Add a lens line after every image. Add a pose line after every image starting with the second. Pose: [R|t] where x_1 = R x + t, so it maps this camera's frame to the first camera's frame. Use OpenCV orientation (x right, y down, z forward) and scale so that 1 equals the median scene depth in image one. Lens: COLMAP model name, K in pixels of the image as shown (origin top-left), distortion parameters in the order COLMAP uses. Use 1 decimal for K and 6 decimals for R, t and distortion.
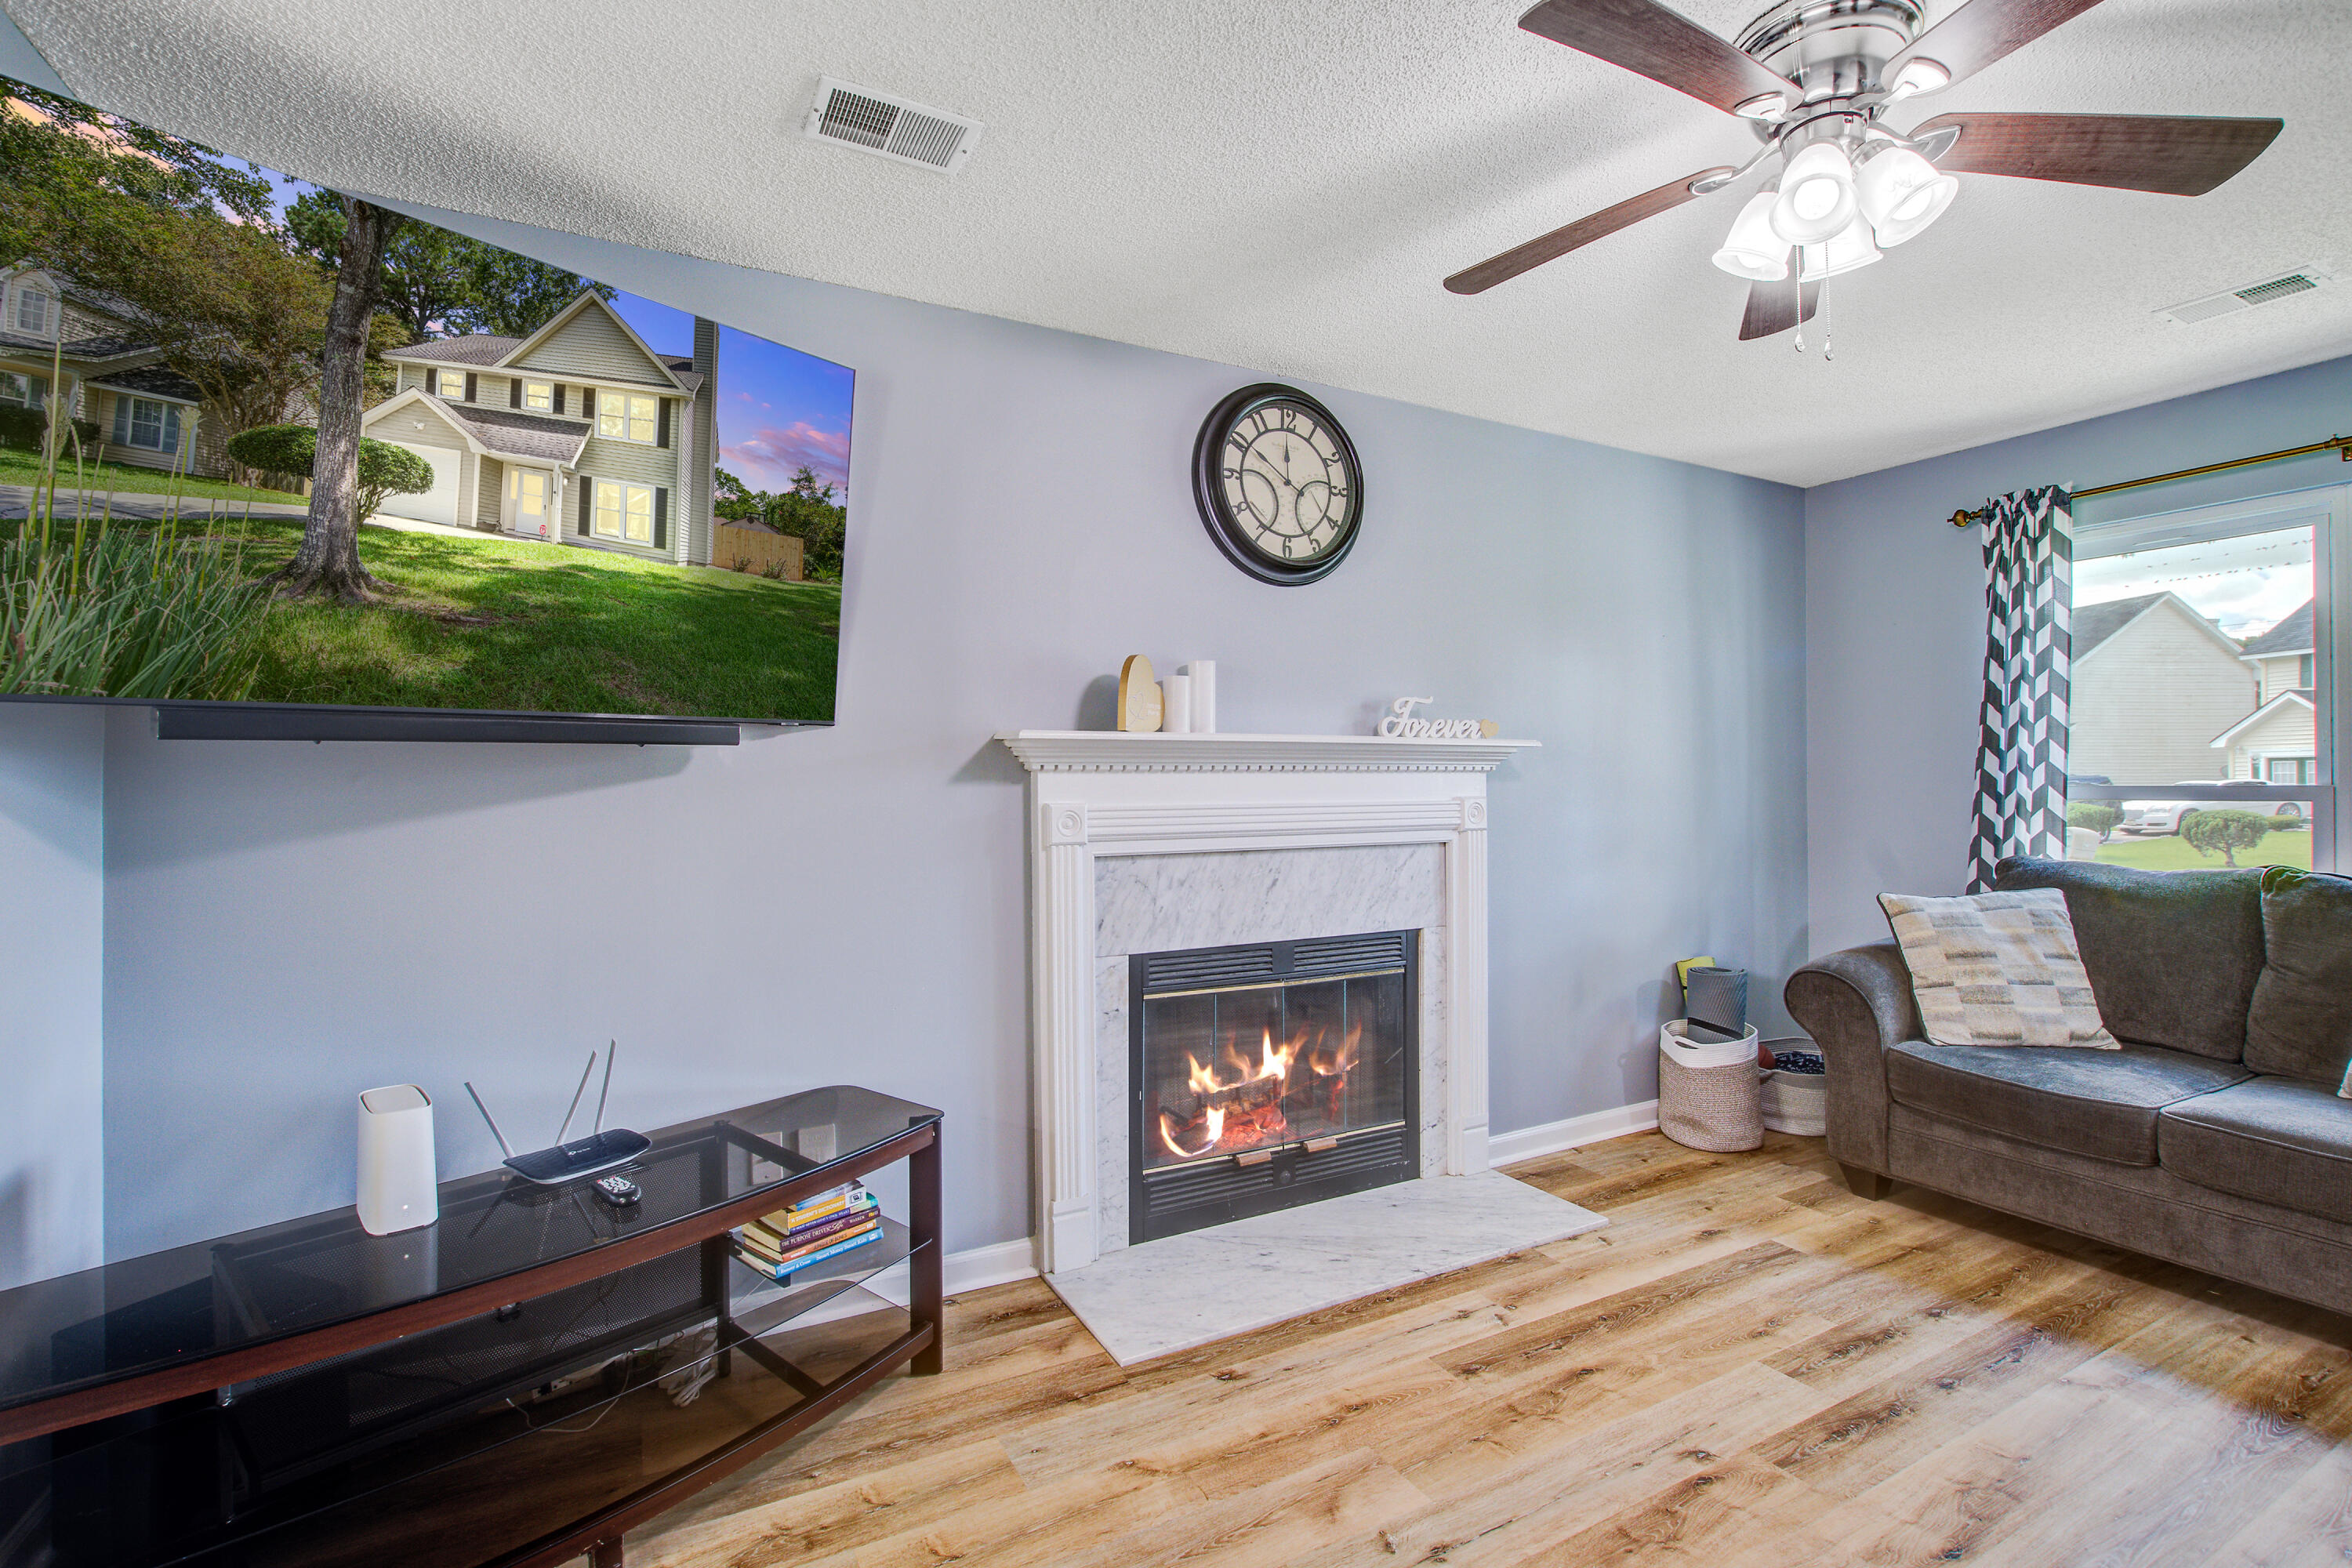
lens RADIAL K [[1072.0, 0, 1184.2], [0, 1072.0, 783.5], [0, 0, 1]] dist [-0.026357, 0.002418]
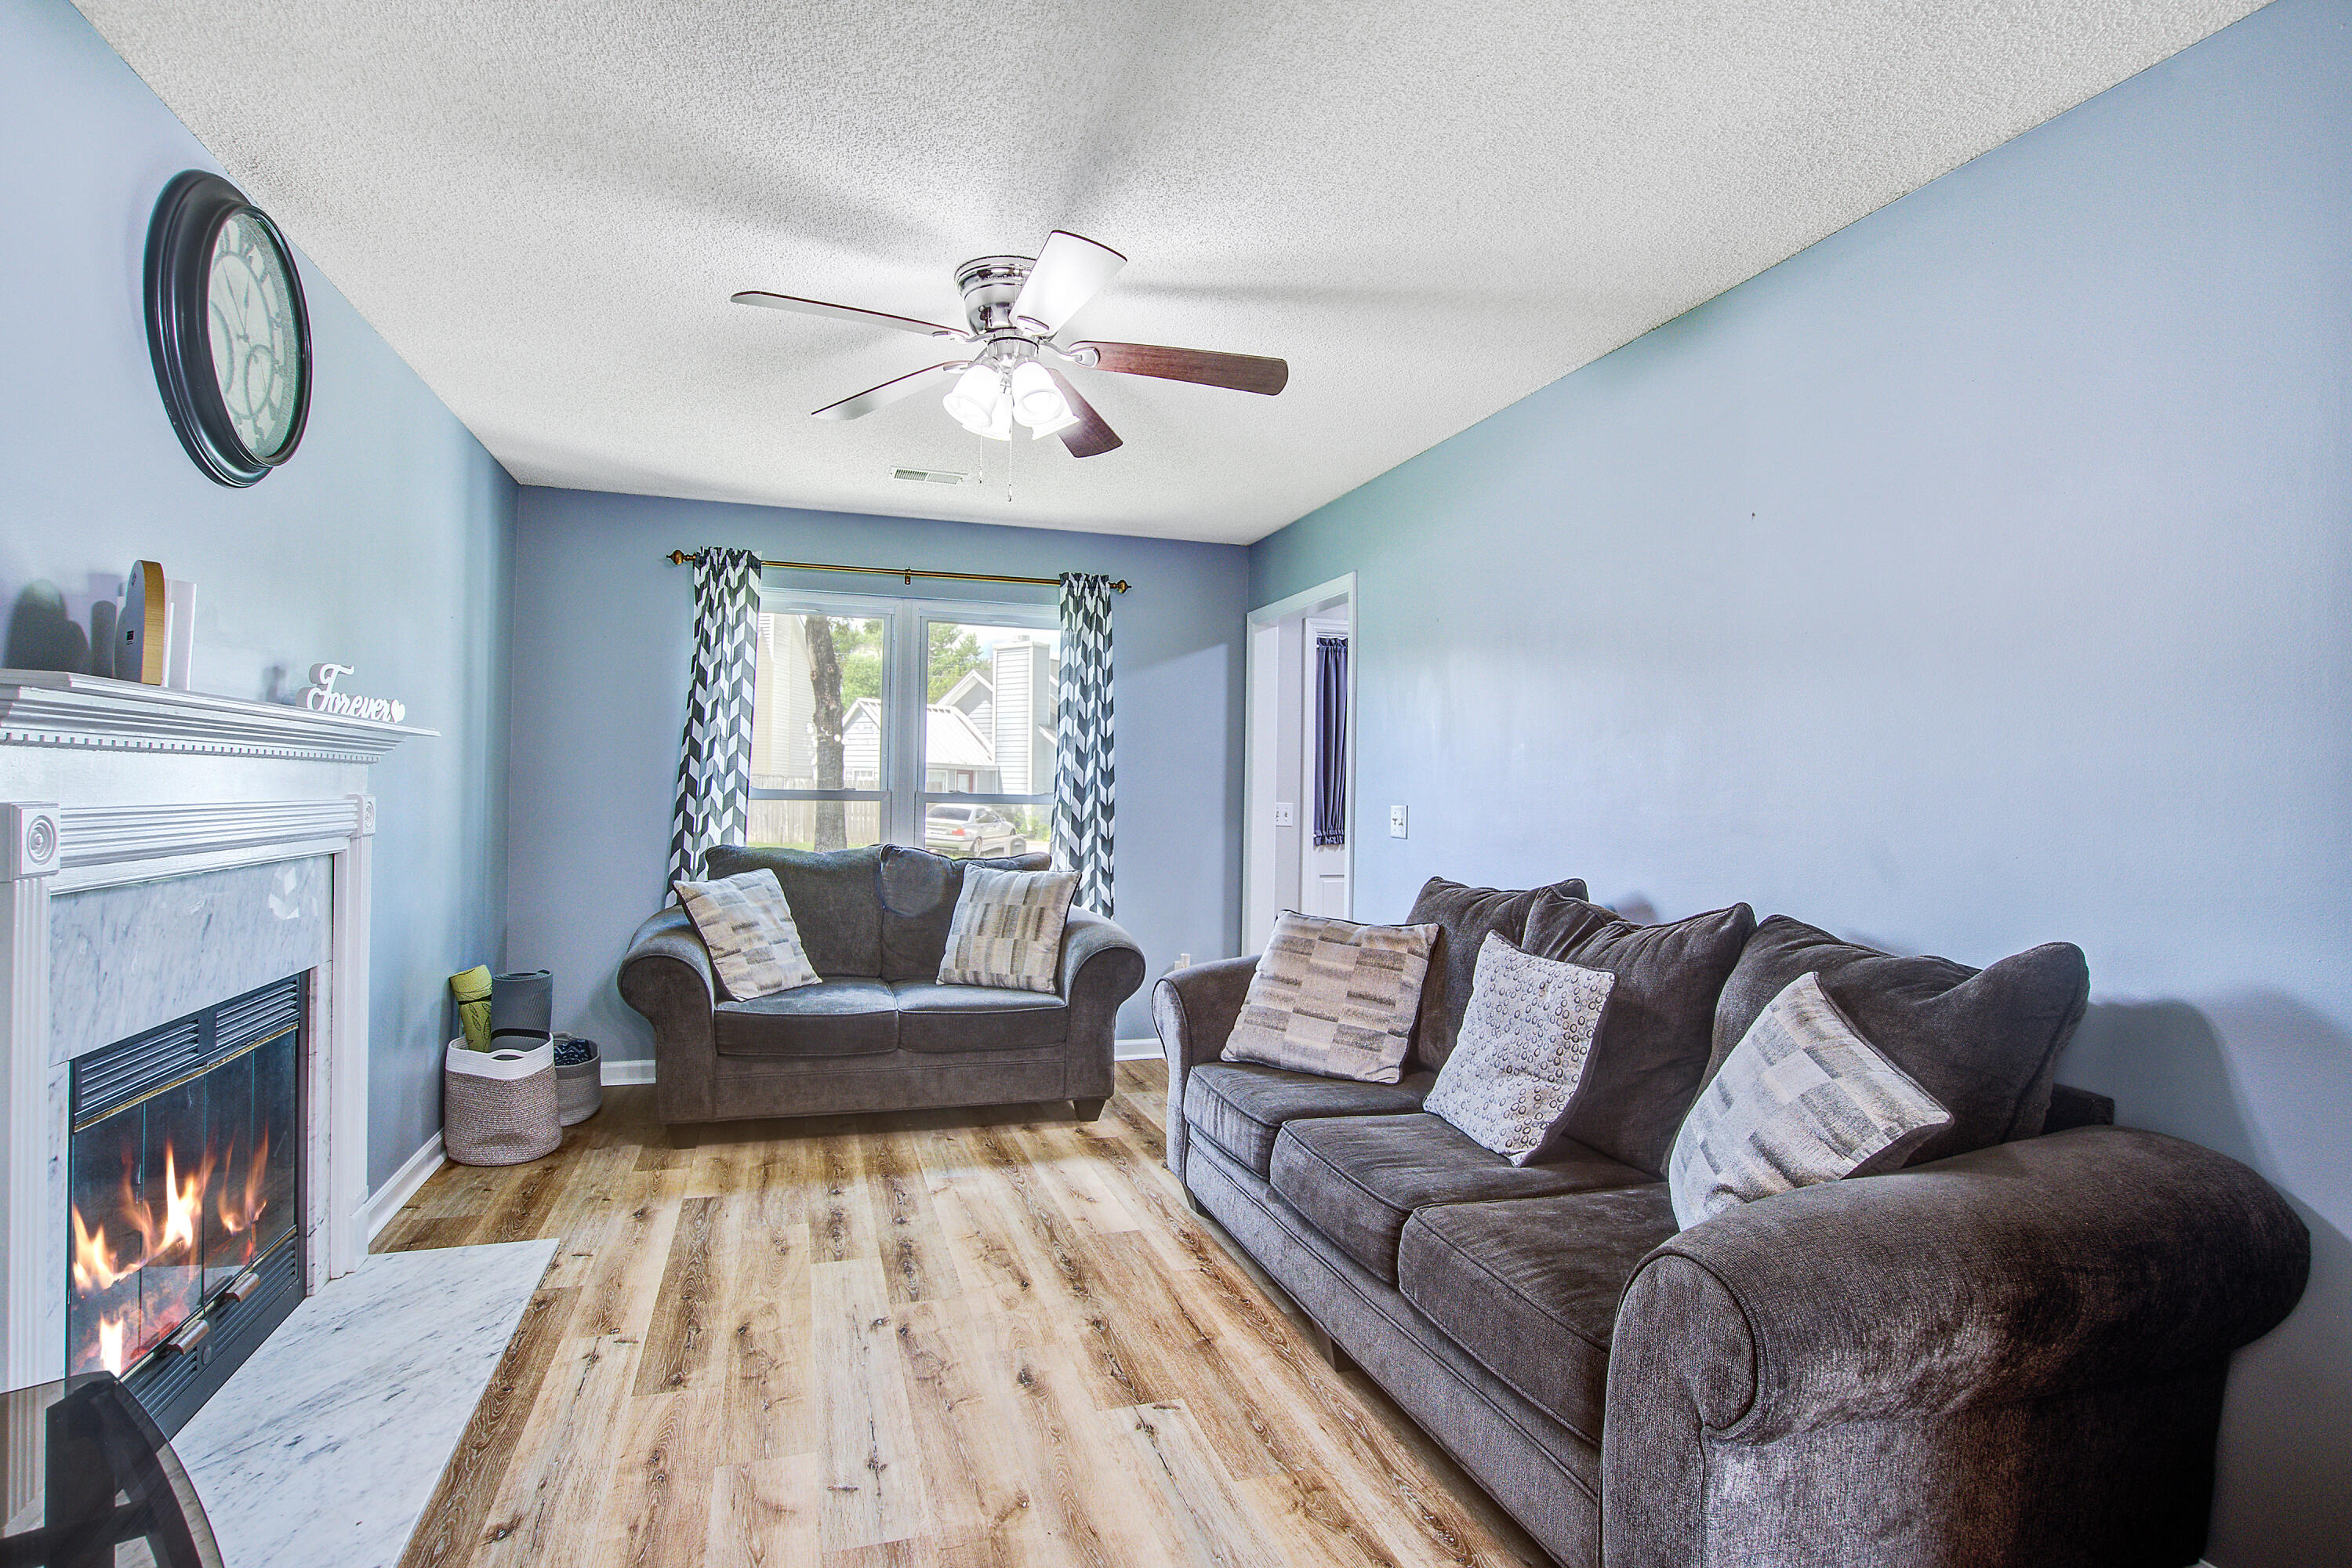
lens RADIAL K [[1189.6, 0, 1186.5], [0, 1189.6, 795.5], [0, 0, 1]] dist [-0.007253, -0.000166]
pose [[0.165355, 0.005426, 0.986219, -0.586701], [-0.018087, 0.999833, -0.002468, 0.004886], [-0.986068, -0.017429, 0.165426, 0.289487]]
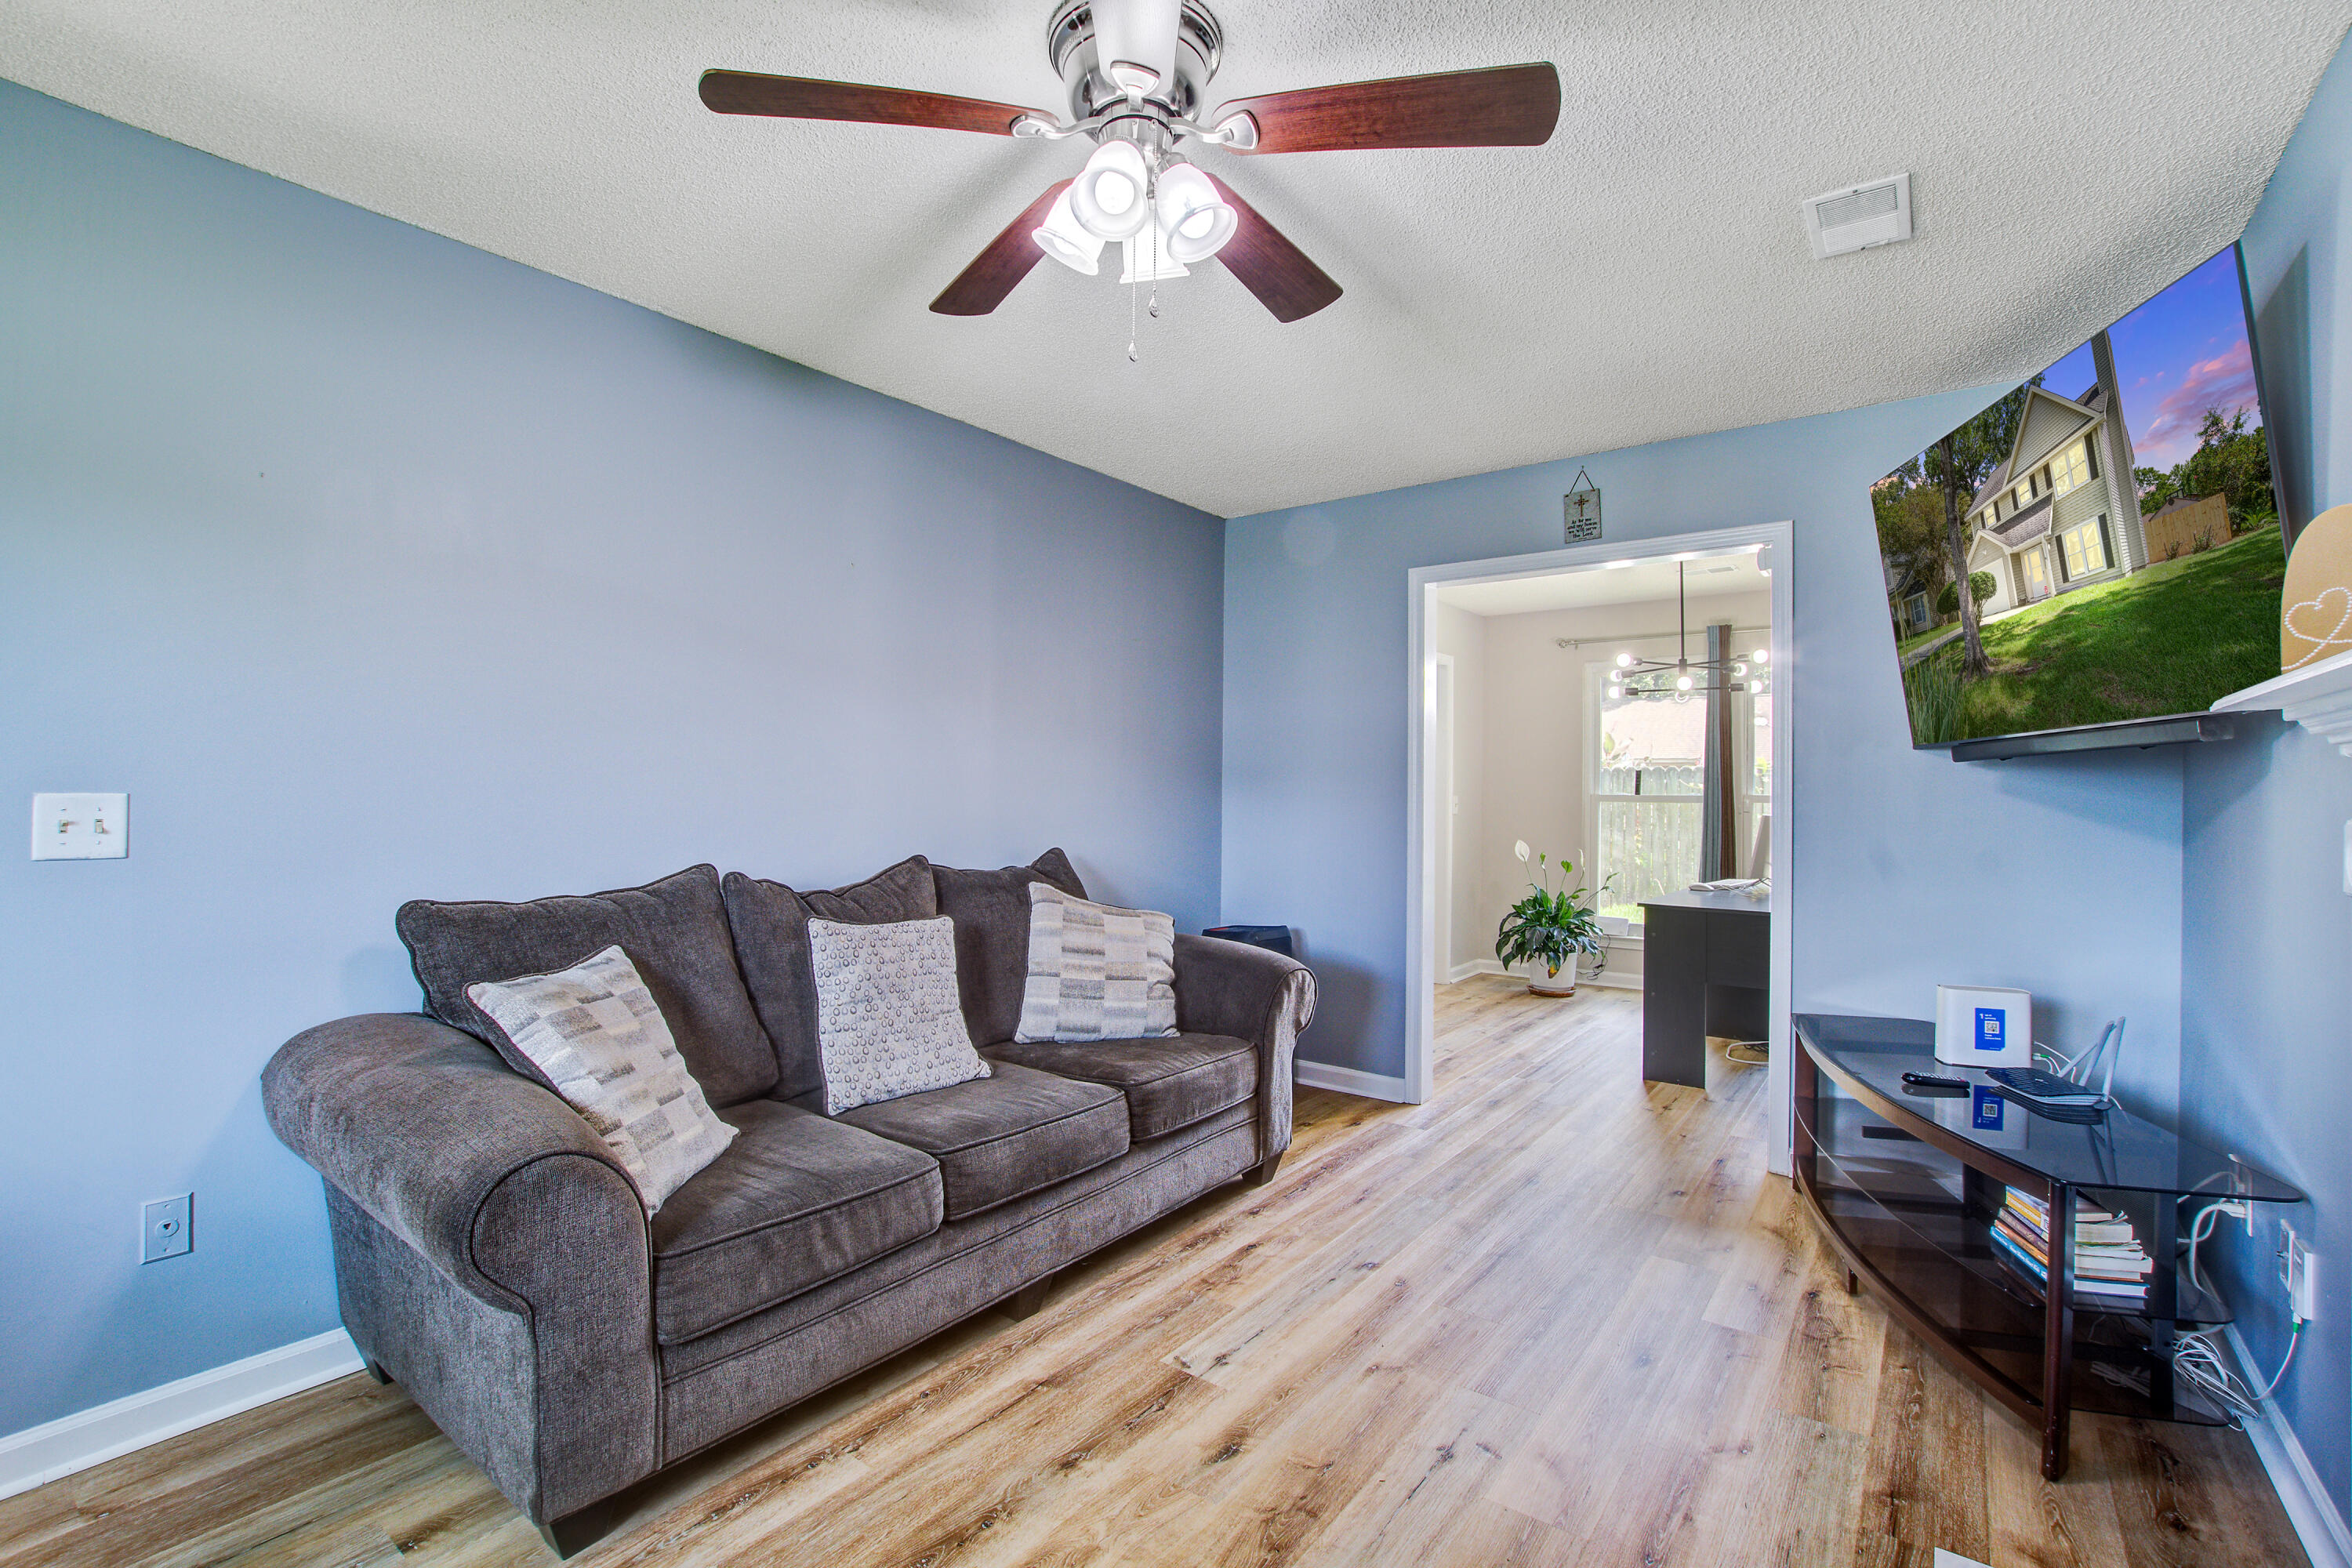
lens RADIAL K [[1072.0, 0, 1173.5], [0, 1072.0, 795.8], [0, 0, 1]] dist [-0.026357, 0.002418]
pose [[-0.897484, -0.007946, -0.440975, 0.619214], [-0.009397, 0.999955, 0.001106, 0.012392], [0.440946, 0.005137, -0.897519, 1.155474]]
